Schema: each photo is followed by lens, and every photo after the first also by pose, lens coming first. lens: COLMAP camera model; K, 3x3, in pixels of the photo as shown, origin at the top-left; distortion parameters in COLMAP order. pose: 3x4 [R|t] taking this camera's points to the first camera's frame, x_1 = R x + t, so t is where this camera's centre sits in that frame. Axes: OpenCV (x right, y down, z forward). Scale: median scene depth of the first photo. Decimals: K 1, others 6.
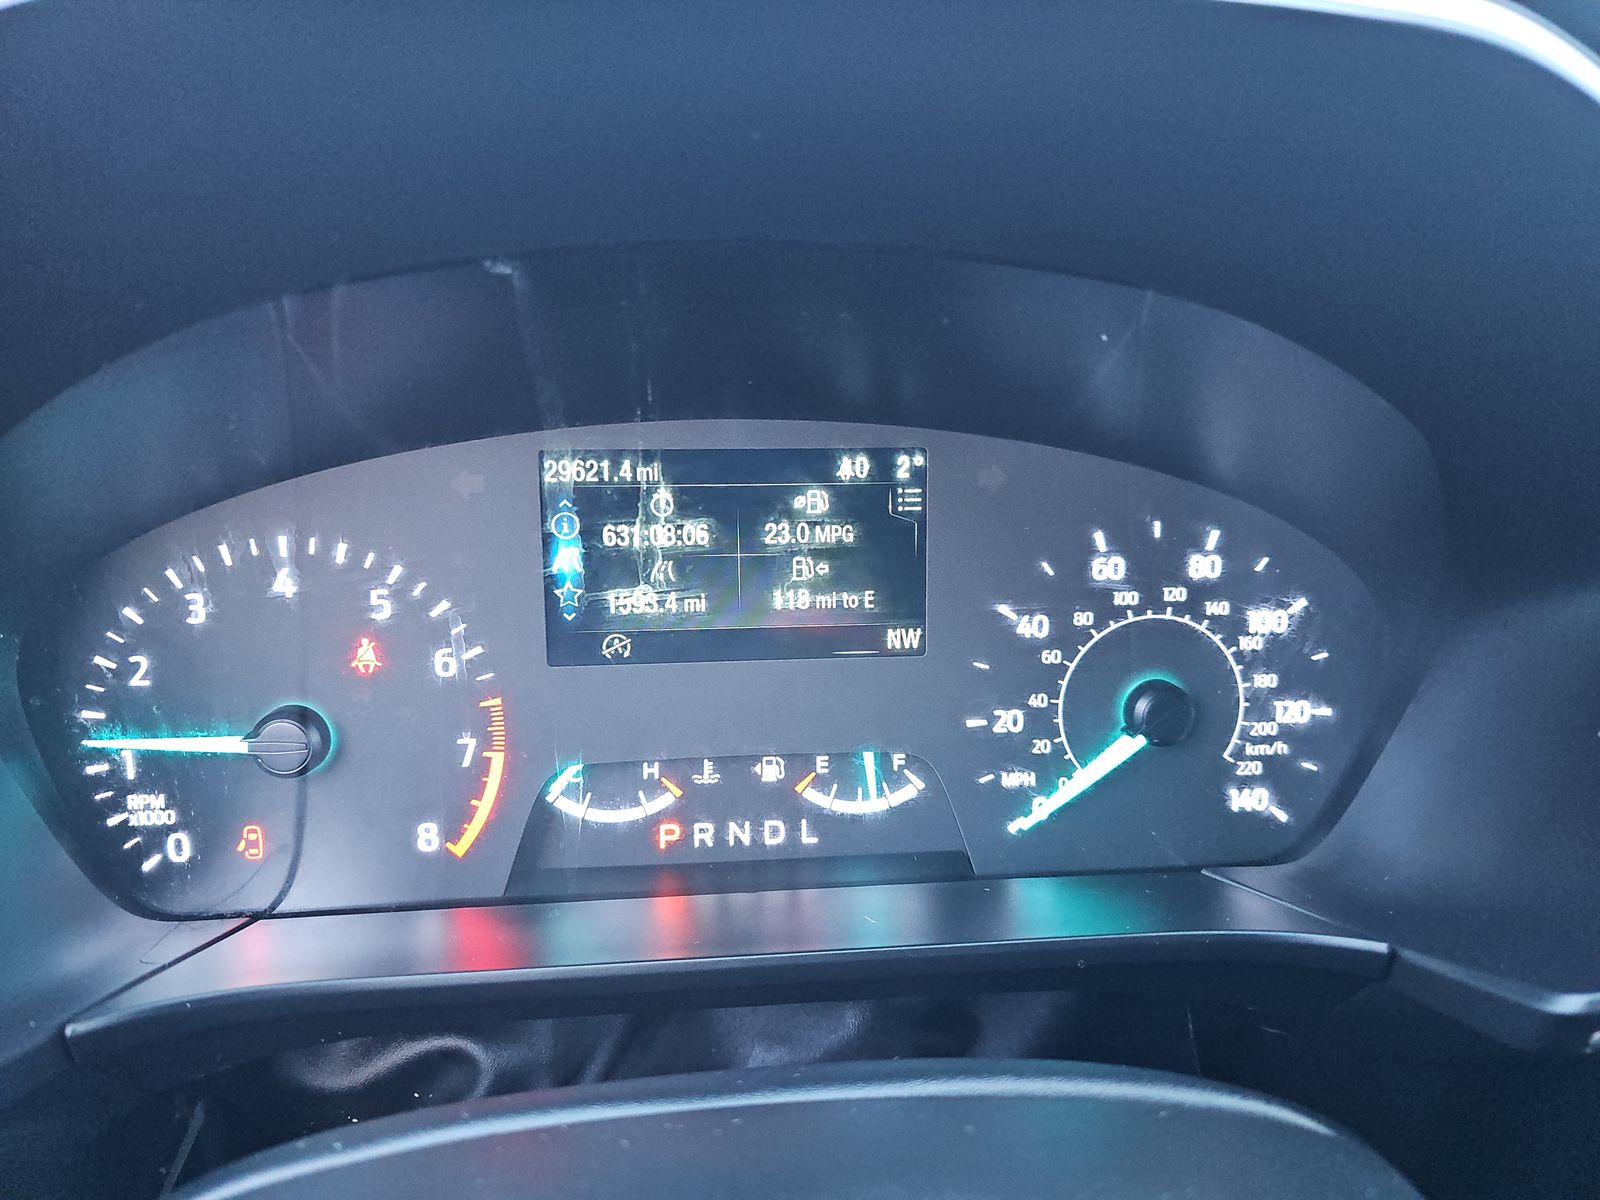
lens RADIAL K [[1068.8, 0, 798.1], [0, 1068.8, 608.2], [0, 0, 1]] dist [0.003676, -0.005920]
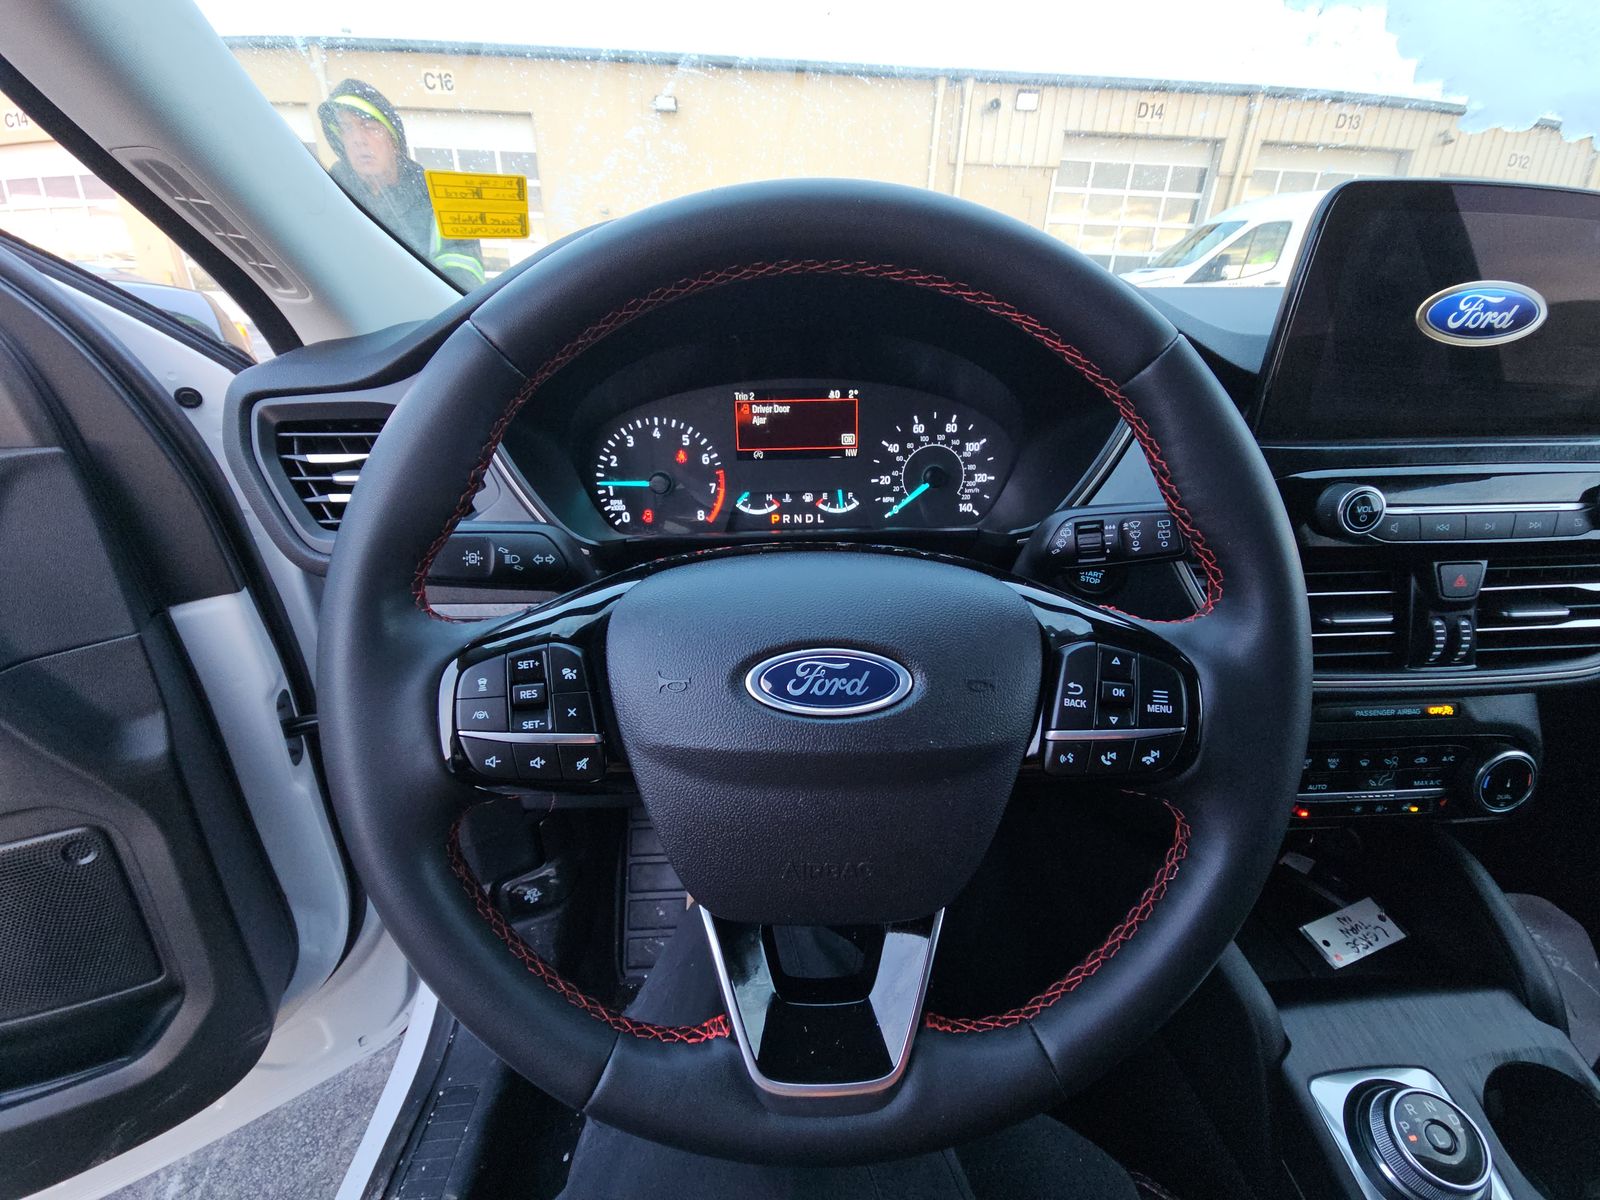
lens RADIAL K [[650.2, 0, 805.5], [0, 650.2, 601.3], [0, 0, 1]] dist [0.001176, -0.002539]
pose [[0.998760, 0.007569, -0.049211, 0.062470], [0.000171, 0.987848, 0.155422, 0.159782], [0.049790, -0.155238, 0.986622, -0.914418]]
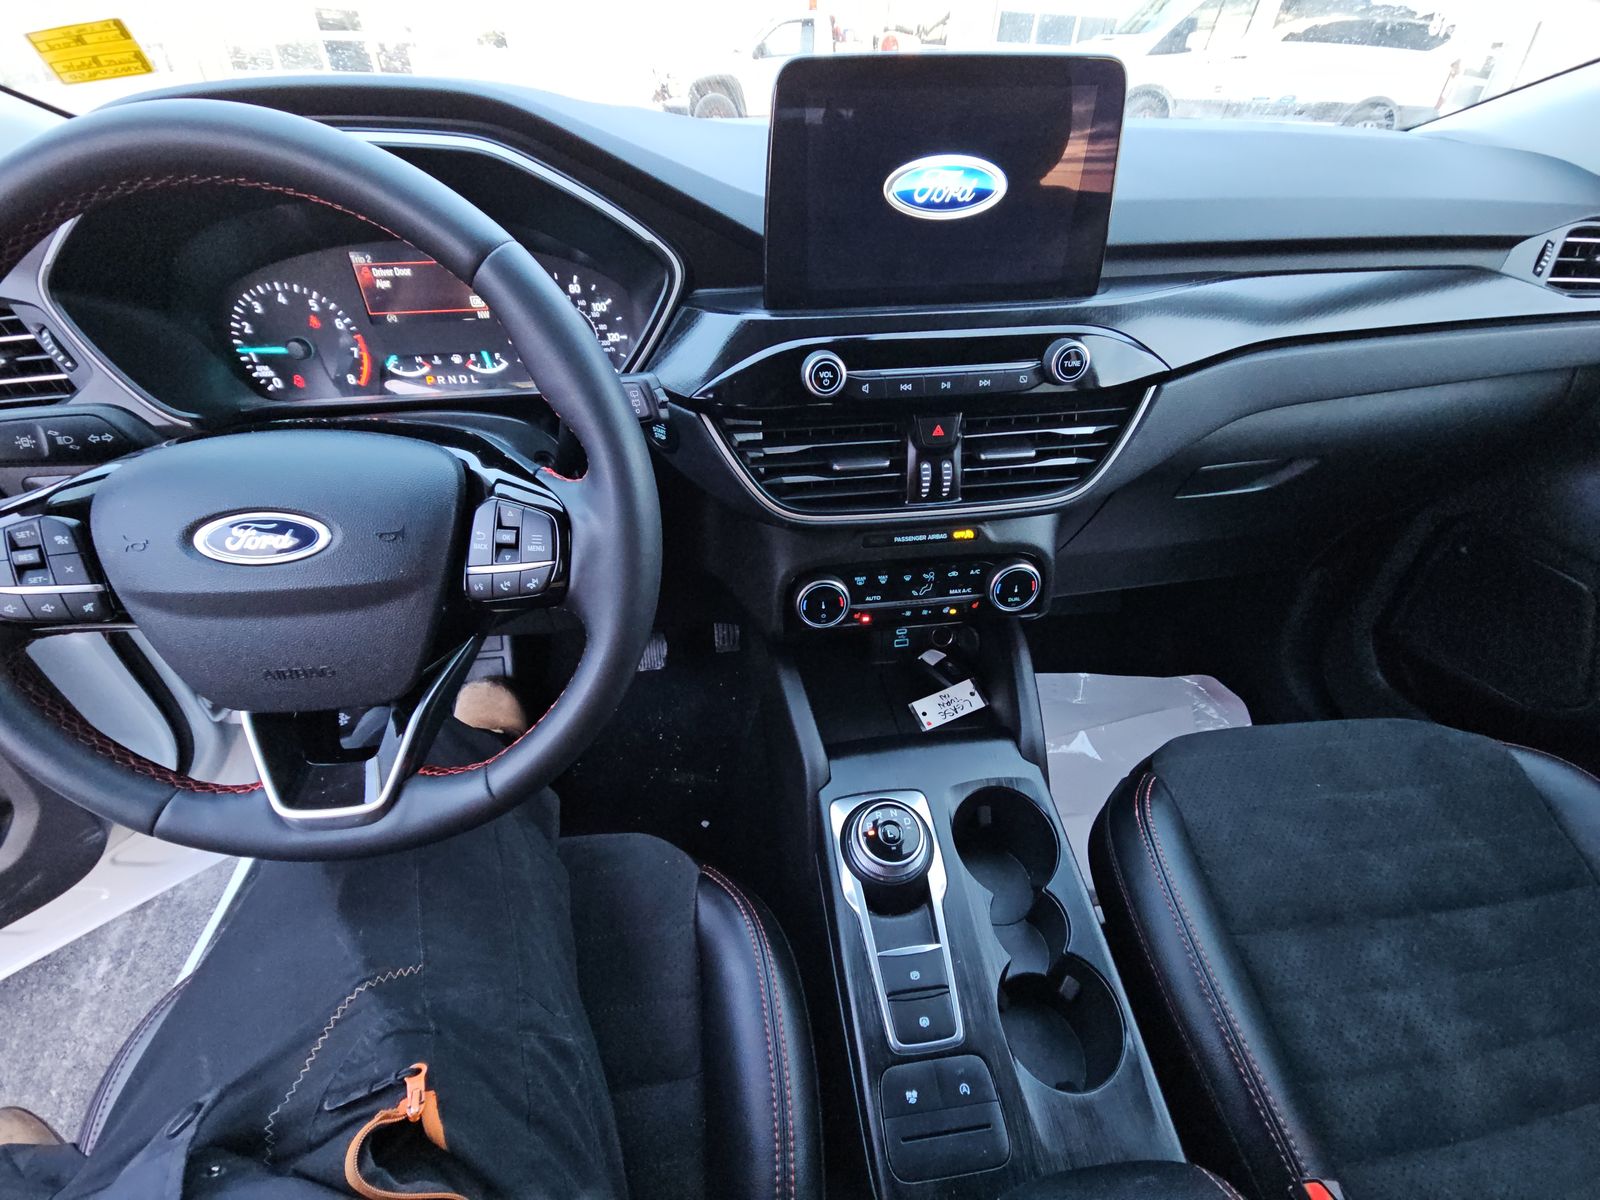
lens RADIAL K [[650.2, 0, 803.1], [0, 650.2, 603.4], [0, 0, 1]] dist [0.001176, -0.002539]
pose [[0.999290, -0.027494, 0.025750, 0.996350], [0.014955, 0.916957, 0.398706, 0.060648], [-0.034574, -0.398037, 0.916717, -1.208928]]
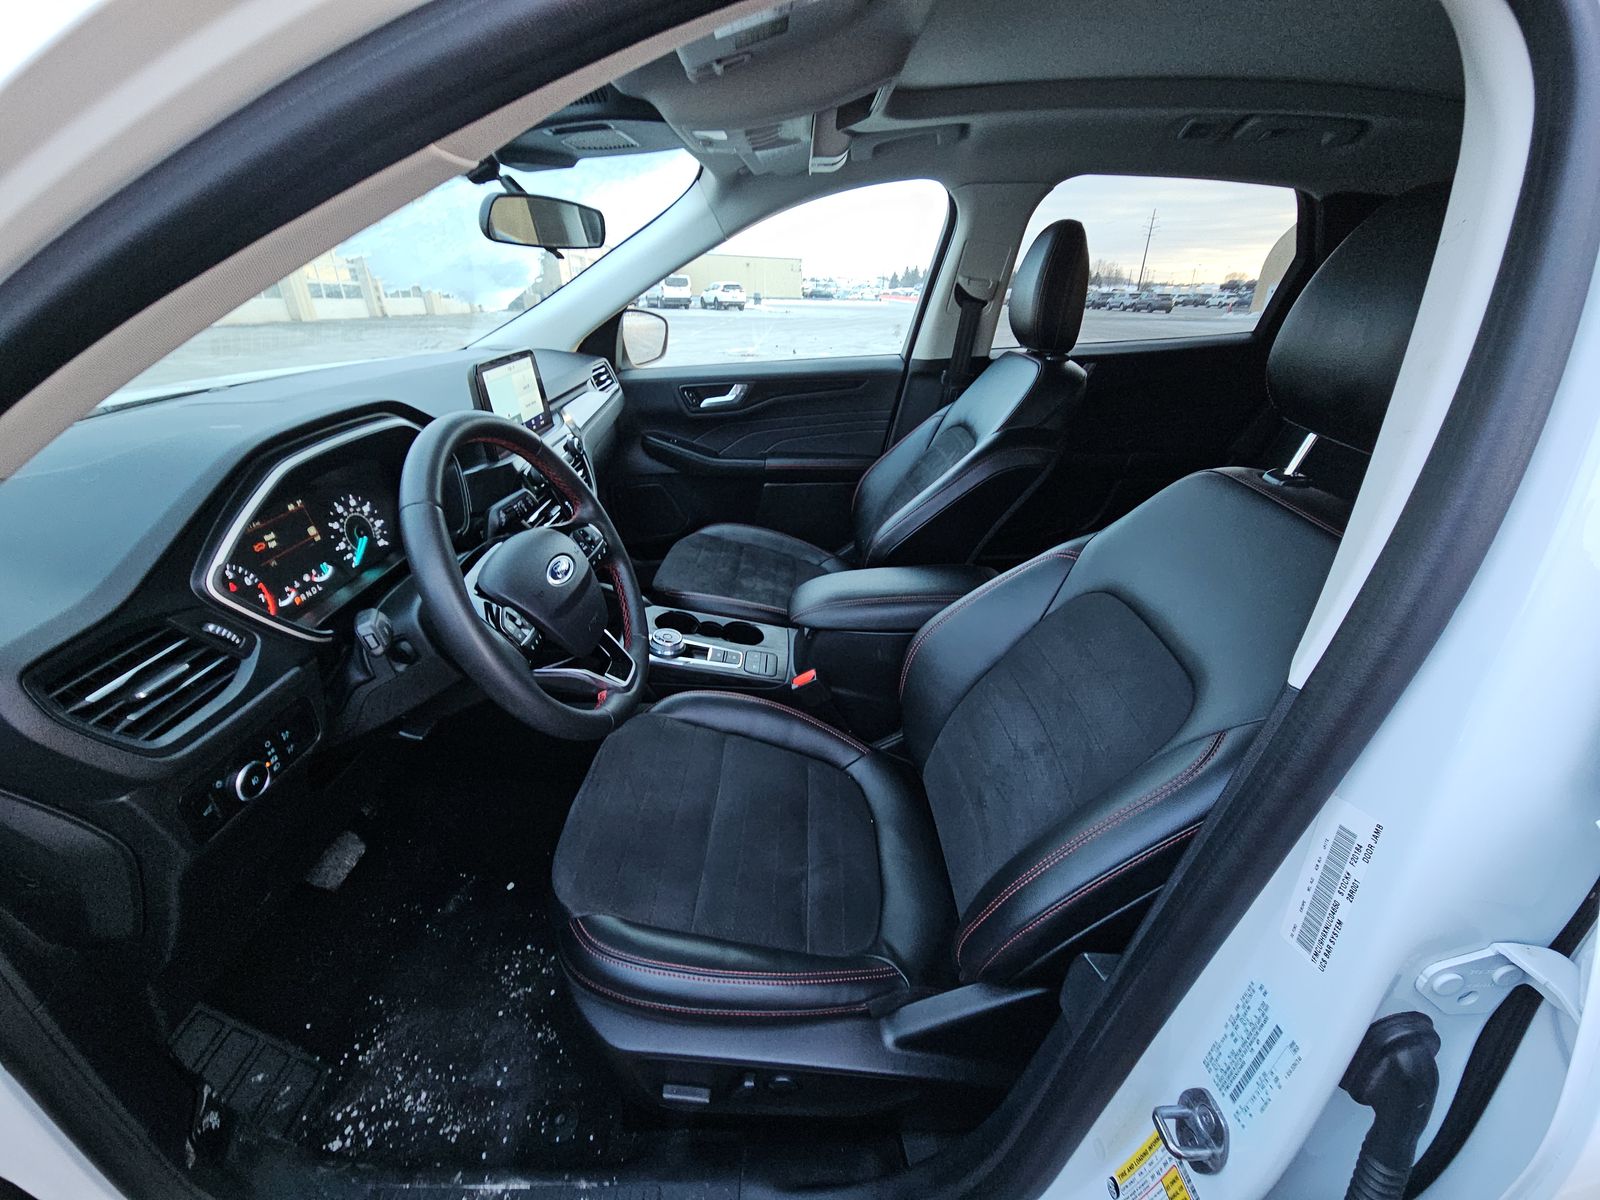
lens RADIAL K [[650.2, 0, 802.8], [0, 650.2, 598.0], [0, 0, 1]] dist [0.001176, -0.002539]
pose [[0.092097, -0.457651, 0.884349, -2.324594], [0.276774, 0.864892, 0.418758, -0.345019], [-0.956511, 0.206199, 0.206320, -1.552406]]
